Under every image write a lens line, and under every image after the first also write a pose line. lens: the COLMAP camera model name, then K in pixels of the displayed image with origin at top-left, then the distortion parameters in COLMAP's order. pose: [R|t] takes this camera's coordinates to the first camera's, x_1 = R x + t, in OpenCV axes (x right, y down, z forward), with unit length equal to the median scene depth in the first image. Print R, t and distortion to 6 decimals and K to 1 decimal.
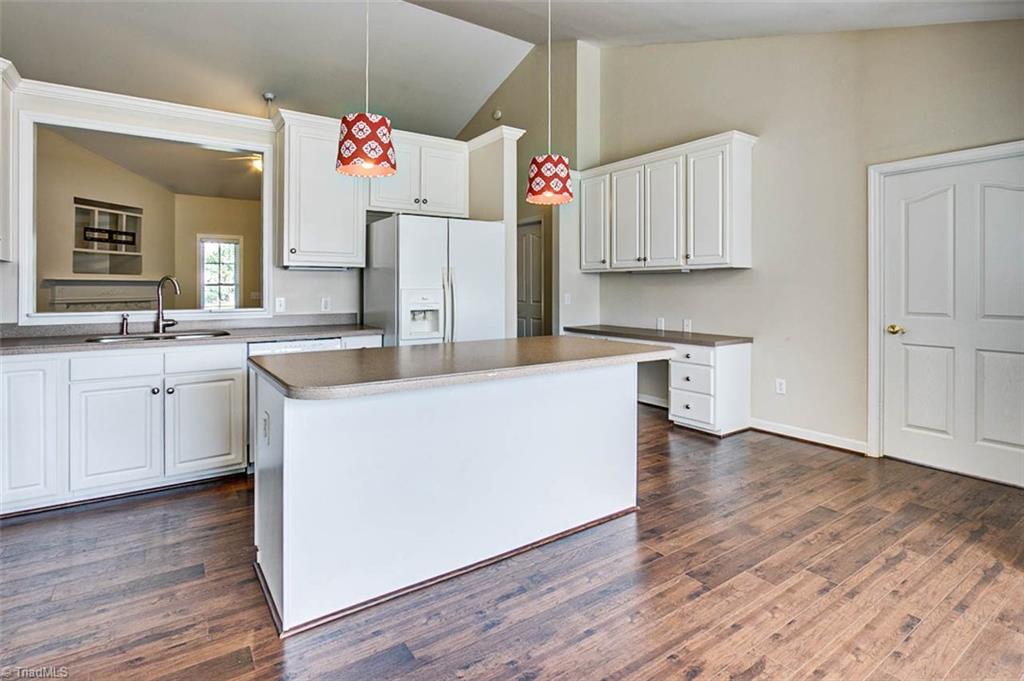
lens RADIAL K [[493.9, 0, 491.7], [0, 493.9, 284.8], [0, 0, 1]] dist [-0.015503, 0.000826]
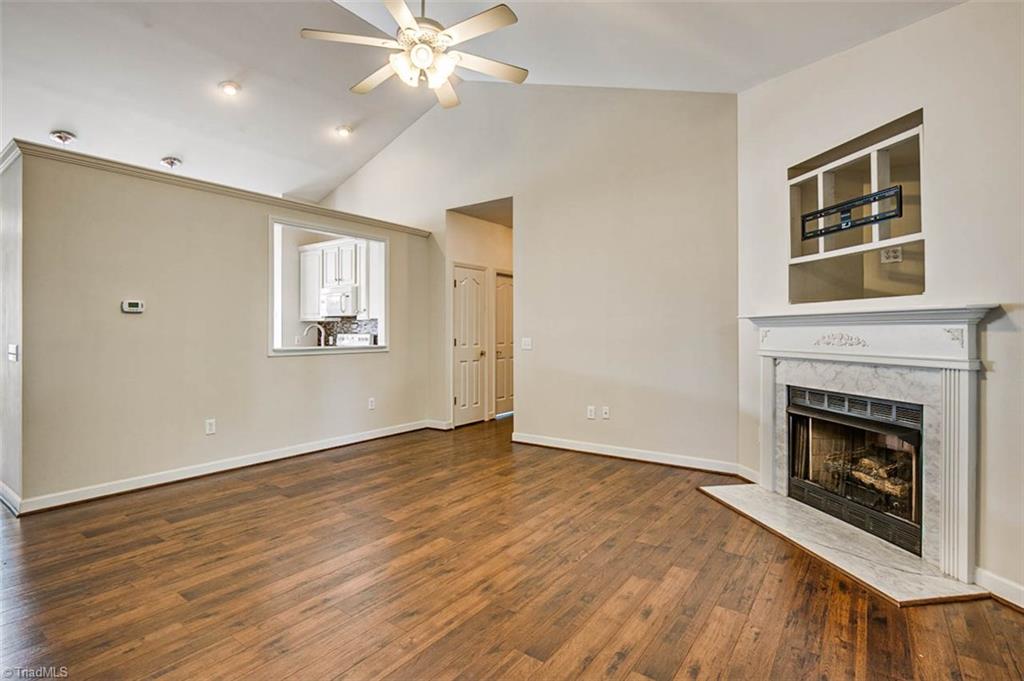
lens RADIAL K [[493.9, 0, 512.9], [0, 493.9, 332.6], [0, 0, 1]] dist [-0.015503, 0.000826]
pose [[-0.937079, 0.004392, -0.349090, -0.522924], [0.005829, 0.999978, -0.003065, 0.012450], [0.349069, -0.004907, -0.937084, 2.055994]]
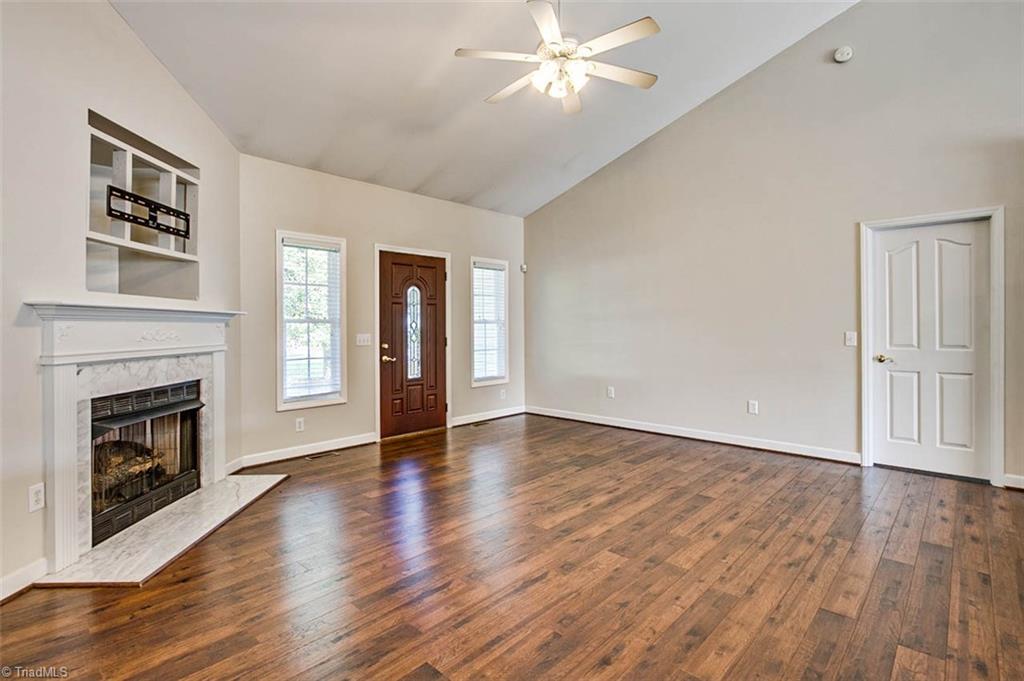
lens RADIAL K [[493.9, 0, 510.4], [0, 493.9, 329.2], [0, 0, 1]] dist [-0.015503, 0.000826]
pose [[0.975052, -0.002543, 0.221964, -0.863866], [0.000676, 0.999964, 0.008485, 0.008404], [-0.221977, -0.008123, 0.975018, 0.741183]]
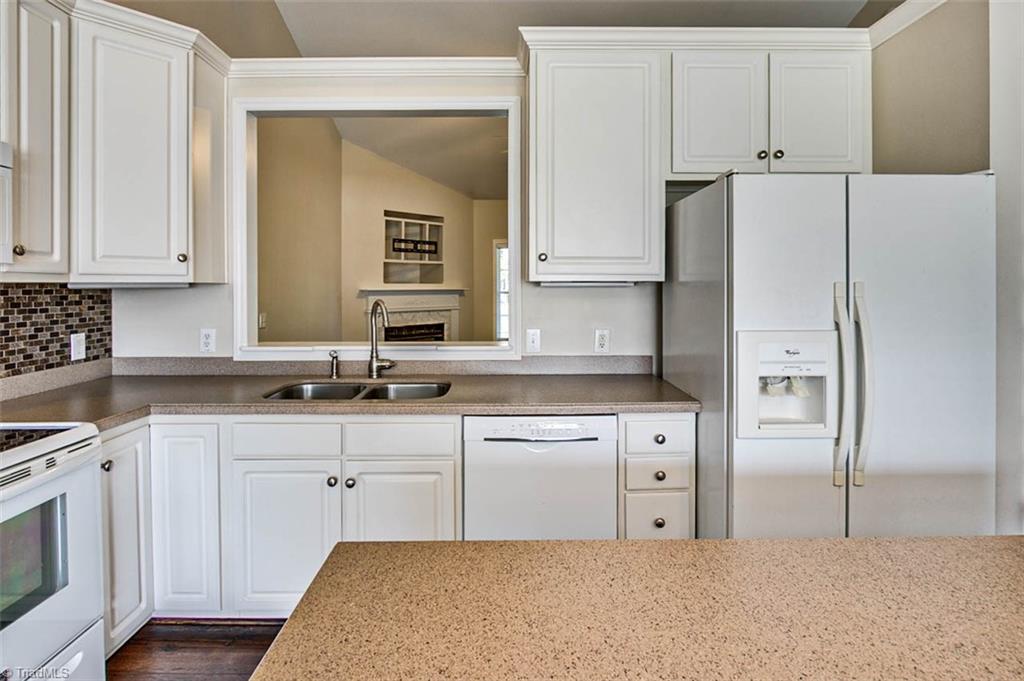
lens RADIAL K [[493.9, 0, 508.5], [0, 493.9, 286.3], [0, 0, 1]] dist [-0.015503, 0.000826]
pose [[0.835725, -0.001270, -0.549147, -0.086878], [0.004079, 0.999984, 0.003894, -0.030070], [0.549133, -0.005494, 0.835717, 0.390906]]
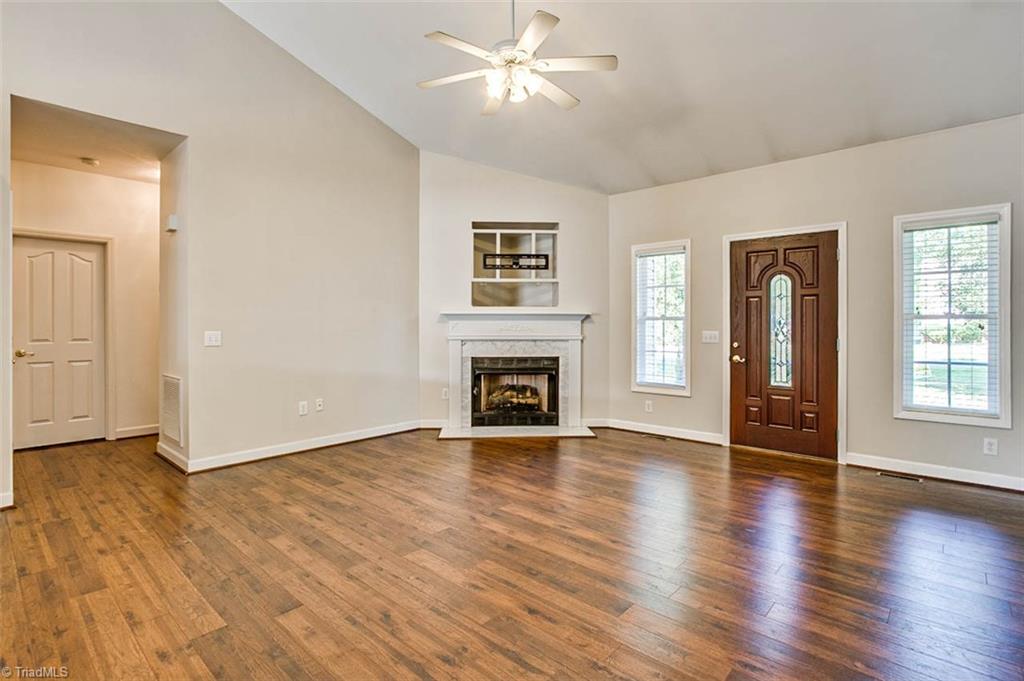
lens RADIAL K [[493.9, 0, 502.3], [0, 493.9, 322.5], [0, 0, 1]] dist [-0.015503, 0.000826]
pose [[0.230396, 0.000414, -0.973097, 0.062311], [0.003492, 0.999993, 0.001252, 0.006993], [0.973091, -0.003686, 0.230393, 1.223398]]
